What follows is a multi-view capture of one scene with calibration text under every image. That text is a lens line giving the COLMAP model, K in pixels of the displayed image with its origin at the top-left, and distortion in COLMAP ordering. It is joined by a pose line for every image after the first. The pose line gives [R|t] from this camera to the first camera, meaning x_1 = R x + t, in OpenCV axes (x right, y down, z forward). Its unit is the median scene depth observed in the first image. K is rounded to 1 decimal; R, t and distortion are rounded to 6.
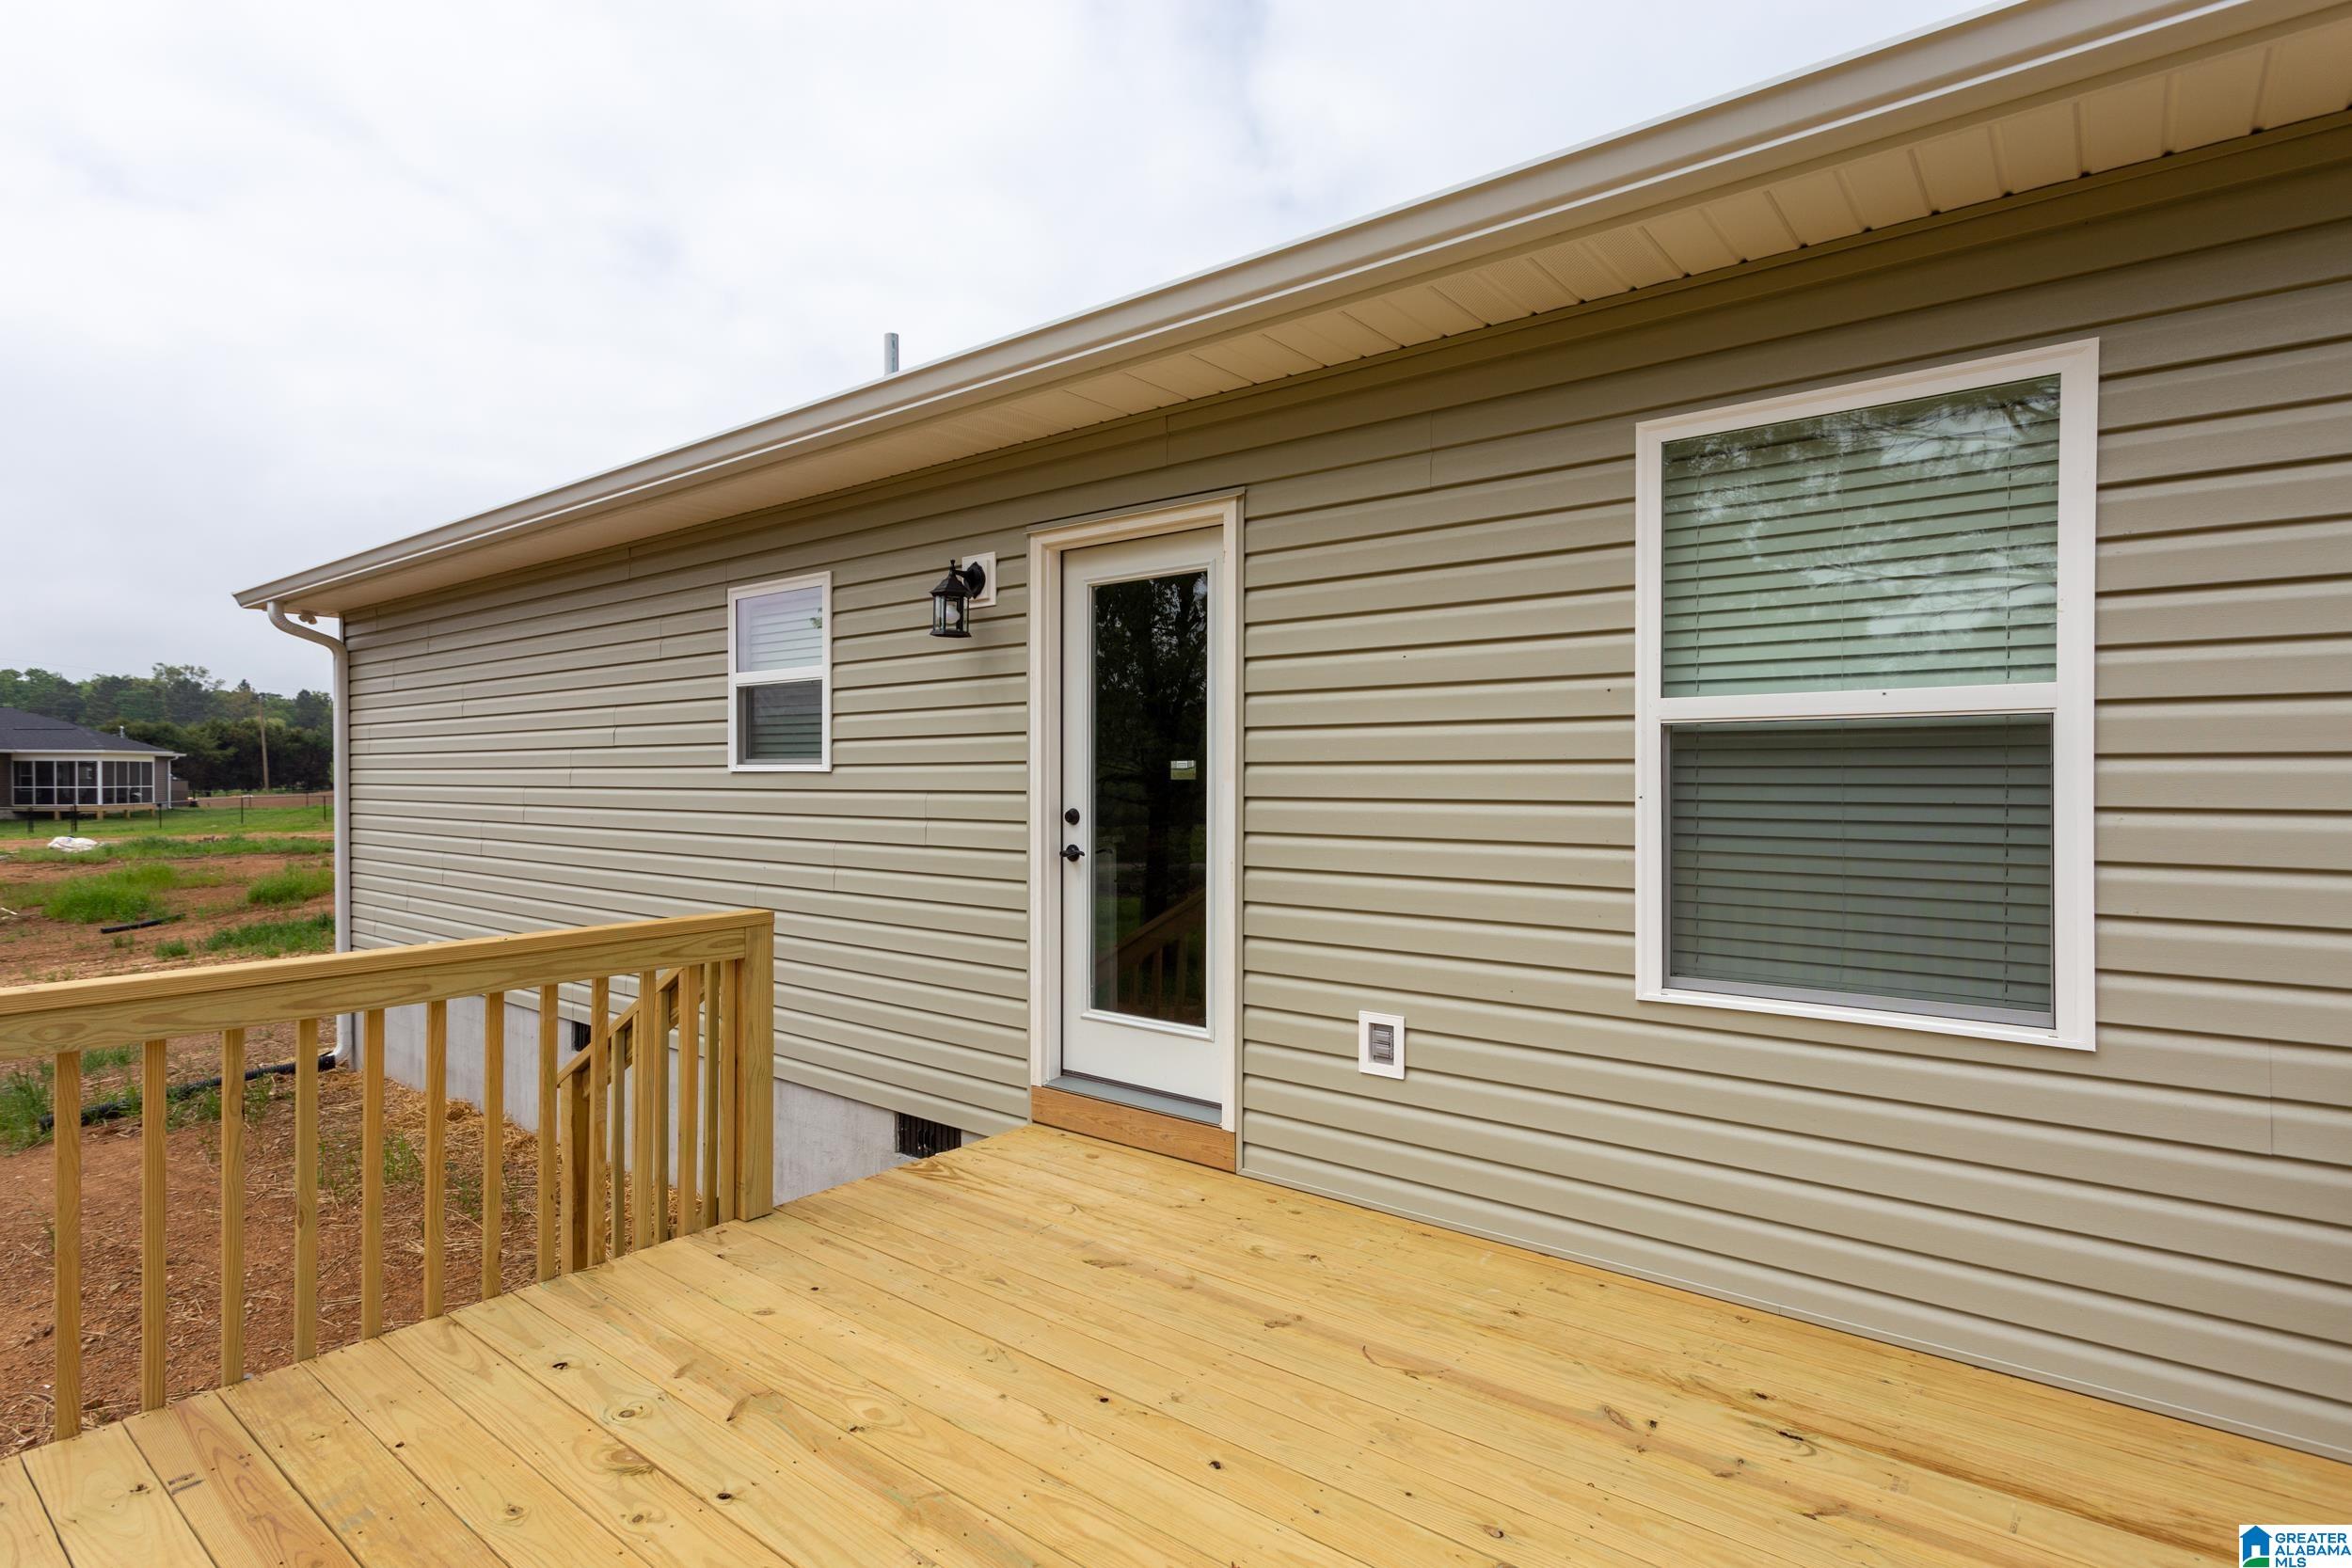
lens RADIAL K [[1157.0, 0, 1161.5], [0, 1157.0, 777.9], [0, 0, 1]] dist [0.003635, 0.002270]
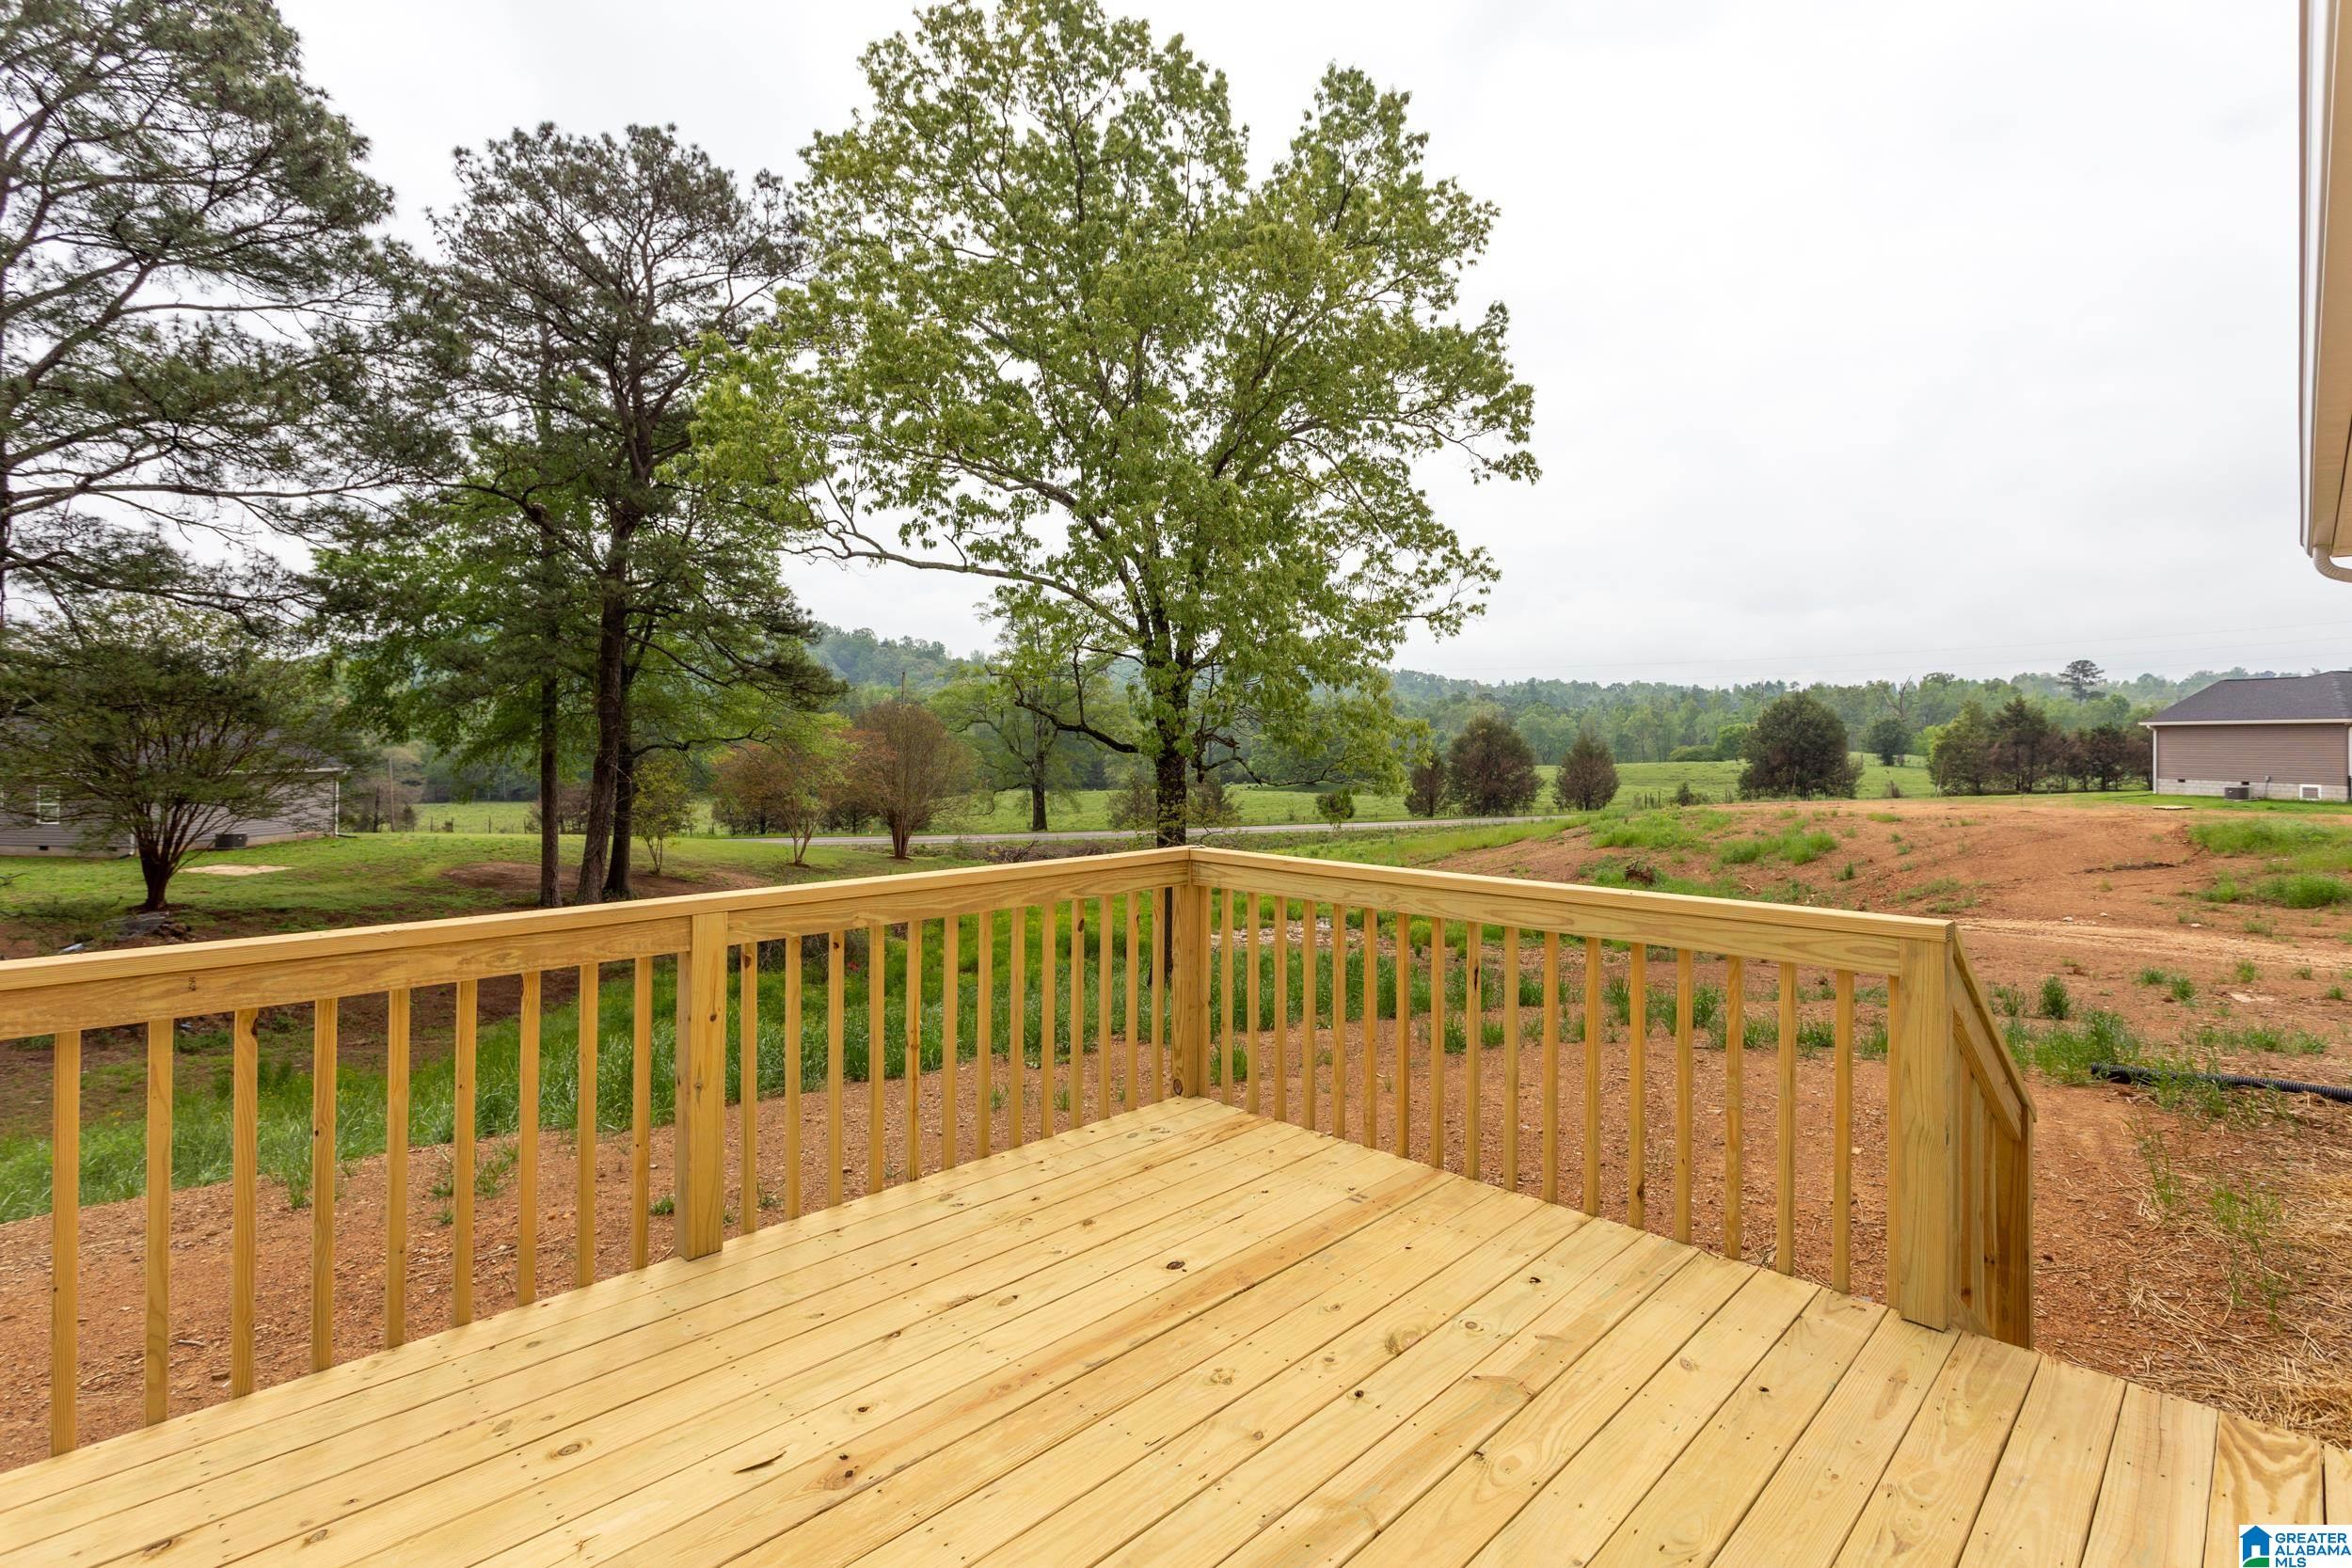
lens RADIAL K [[1157.0, 0, 1162.3], [0, 1157.0, 762.3], [0, 0, 1]] dist [0.003635, 0.002270]
pose [[-0.104903, 0.015236, -0.994366, 0.543010], [-0.010946, 0.999804, 0.016474, 0.007599], [0.994422, 0.012613, -0.104716, 0.700520]]
